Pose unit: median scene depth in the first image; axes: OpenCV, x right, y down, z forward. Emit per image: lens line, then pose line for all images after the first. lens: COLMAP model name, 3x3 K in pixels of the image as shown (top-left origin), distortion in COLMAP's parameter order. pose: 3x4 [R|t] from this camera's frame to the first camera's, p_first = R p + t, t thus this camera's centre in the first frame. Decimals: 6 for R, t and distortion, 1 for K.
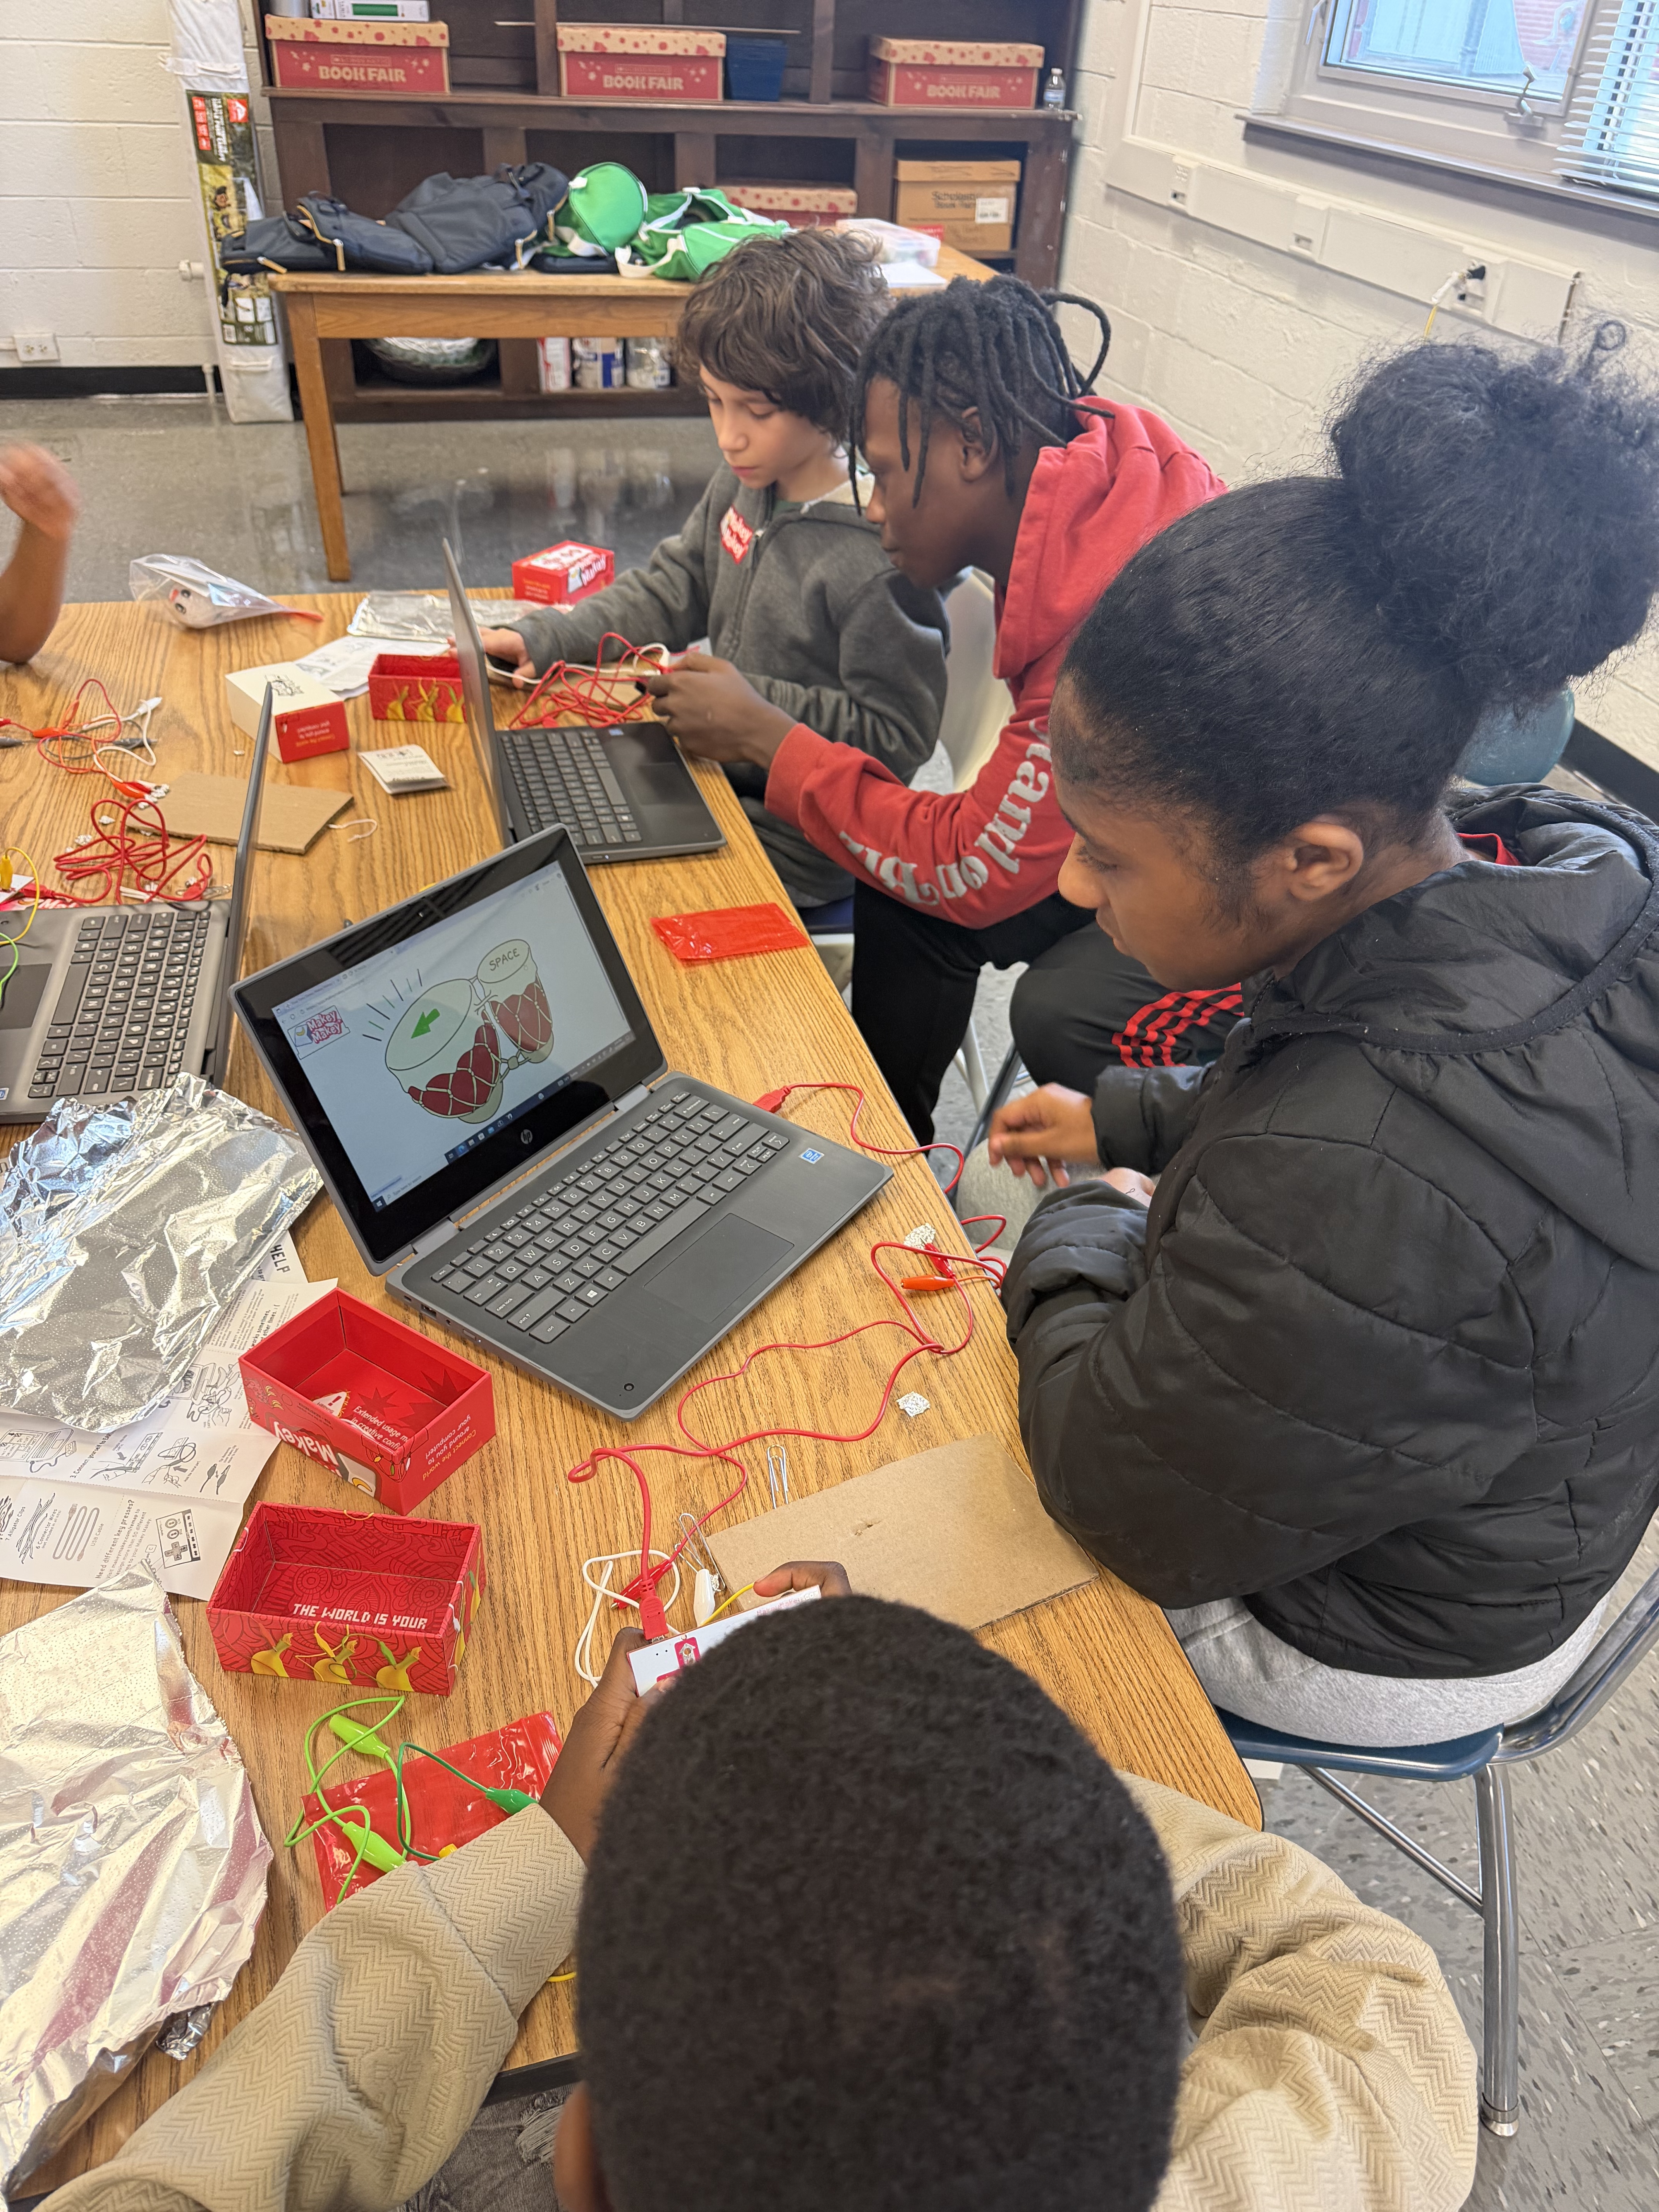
lens RADIAL K [[1535.0, 0, 823.9], [0, 1535.0, 1088.3], [0, 0, 1]] dist [0.002942, 0.001724]
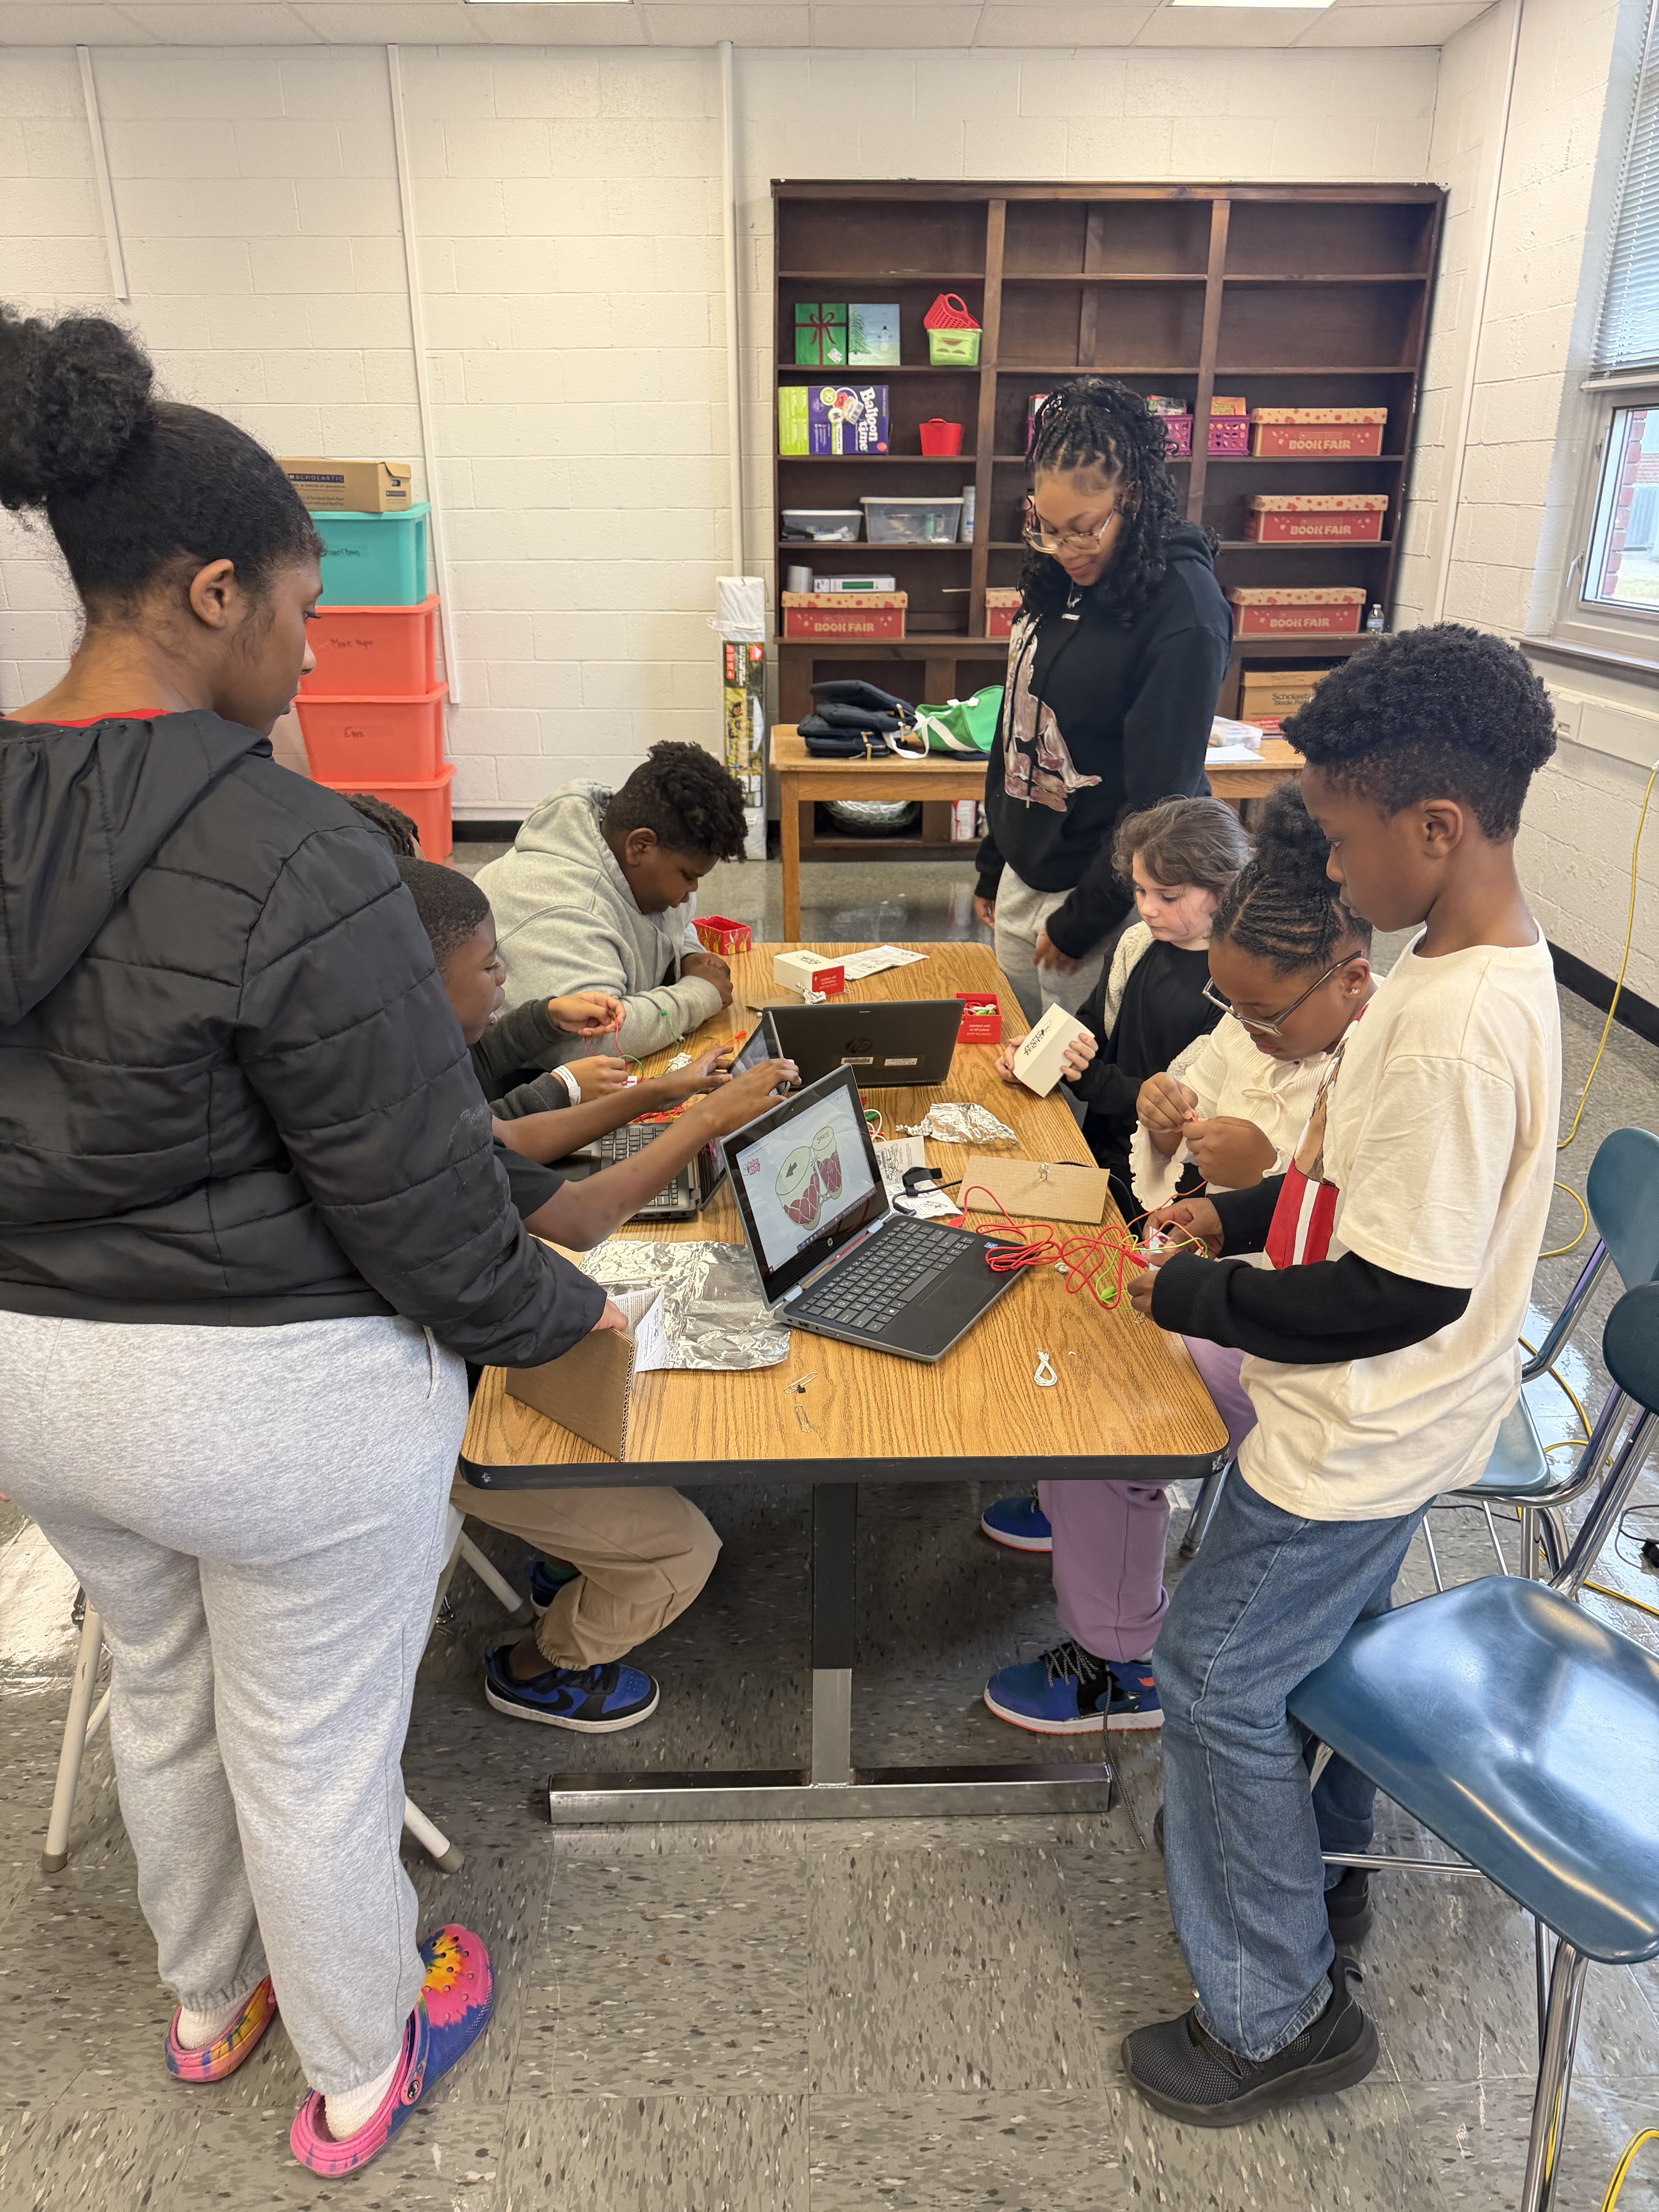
lens RADIAL K [[1535.0, 0, 827.5], [0, 1535.0, 1103.4], [0, 0, 1]] dist [0.002942, 0.001724]
pose [[0.964433, 0.050801, -0.259399, 0.065600], [-0.108846, 0.970618, -0.214598, 0.055838], [0.240875, 0.235200, 0.941626, -0.204823]]
